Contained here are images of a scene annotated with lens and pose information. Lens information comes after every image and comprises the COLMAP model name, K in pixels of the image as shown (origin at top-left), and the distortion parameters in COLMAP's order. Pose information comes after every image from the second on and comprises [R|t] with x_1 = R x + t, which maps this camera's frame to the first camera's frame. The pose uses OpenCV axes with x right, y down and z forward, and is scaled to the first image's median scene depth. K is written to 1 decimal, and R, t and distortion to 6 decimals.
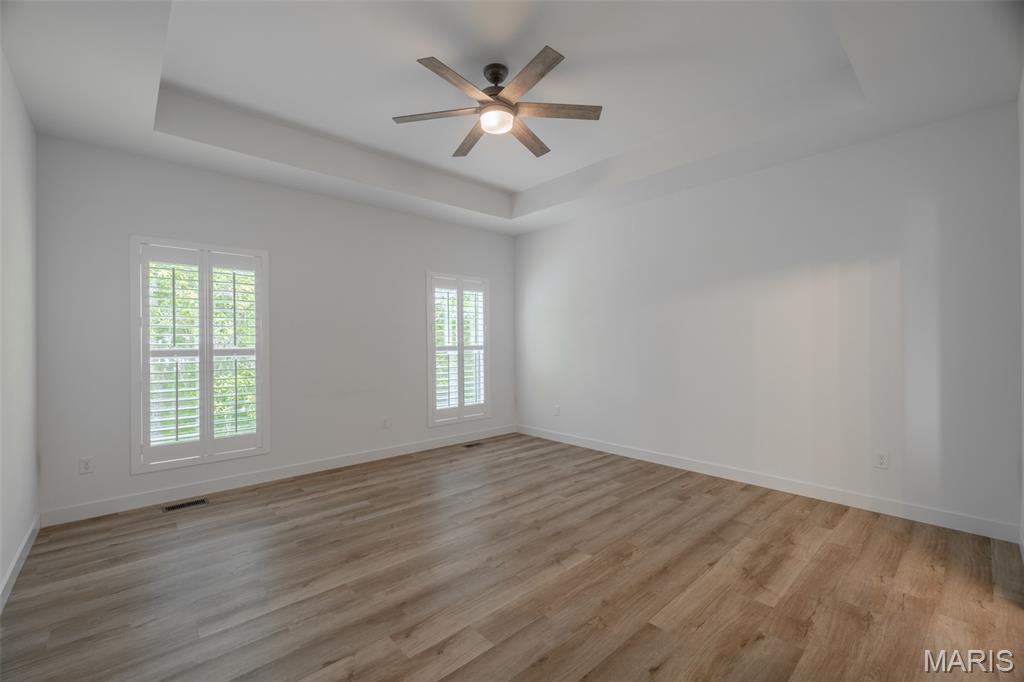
lens RADIAL K [[426.2, 0, 512.1], [0, 426.2, 339.4], [0, 0, 1]] dist [-0.001269, -0.000680]
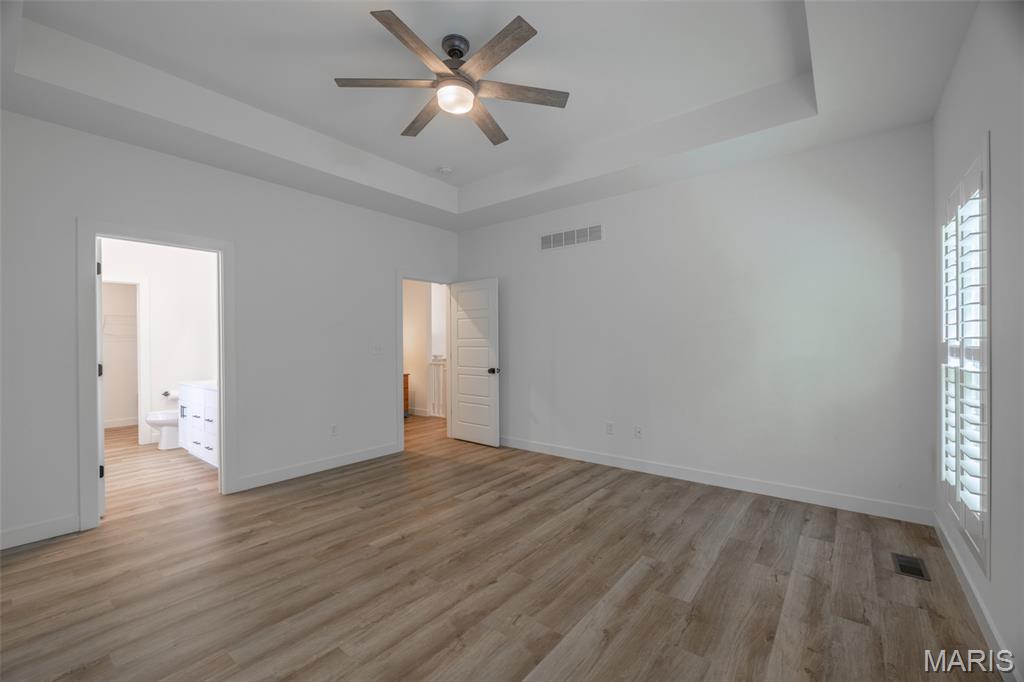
lens RADIAL K [[426.2, 0, 510.3], [0, 426.2, 351.7], [0, 0, 1]] dist [-0.001269, -0.000680]
pose [[-0.988078, 0.013721, -0.153339, -0.004654], [0.011988, 0.999853, 0.012225, 0.018710], [0.153484, 0.010241, -0.988098, 1.988407]]
